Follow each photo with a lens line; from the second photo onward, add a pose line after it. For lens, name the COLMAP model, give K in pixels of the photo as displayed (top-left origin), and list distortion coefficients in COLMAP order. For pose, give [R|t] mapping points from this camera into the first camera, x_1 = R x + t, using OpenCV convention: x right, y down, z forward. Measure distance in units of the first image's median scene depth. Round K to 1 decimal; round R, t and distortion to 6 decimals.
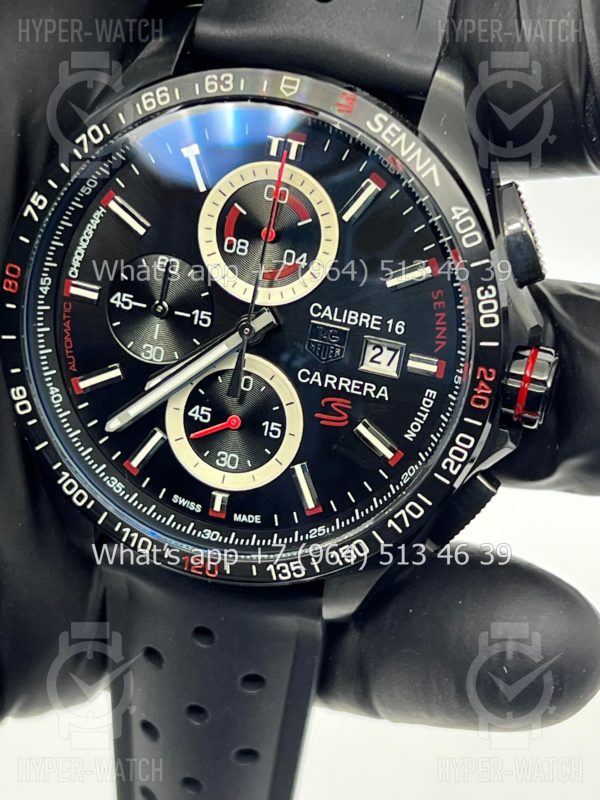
lens RADIAL K [[1897.5, 0, 300.0], [0, 1897.5, 400.0], [0, 0, 1]] dist [0.301325, -0.828382]
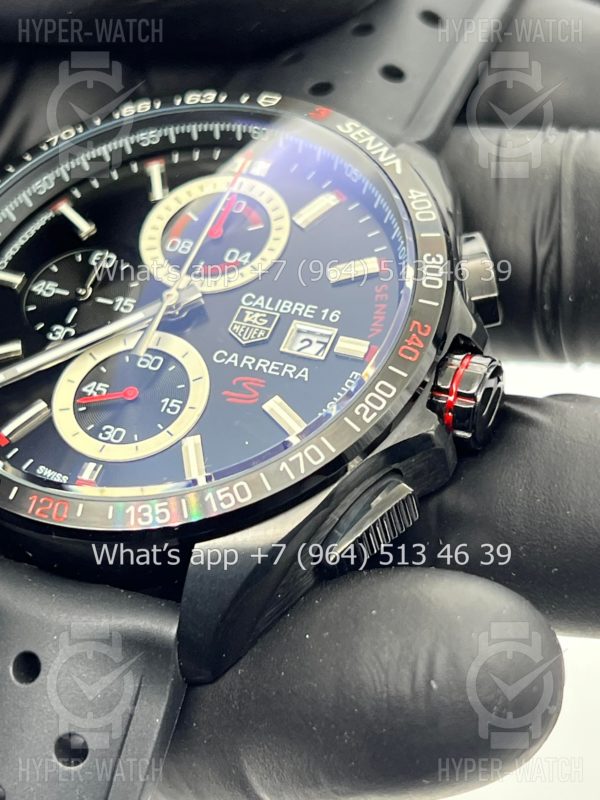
lens RADIAL K [[1897.5, 0, 300.0], [0, 1897.5, 400.0], [0, 0, 1]] dist [0.301325, -0.828382]
pose [[0.981557, 0.163484, -0.099094, 0.131255], [-0.187053, 0.714298, -0.674381, 0.599170], [-0.039467, 0.680479, 0.731704, 0.359720]]
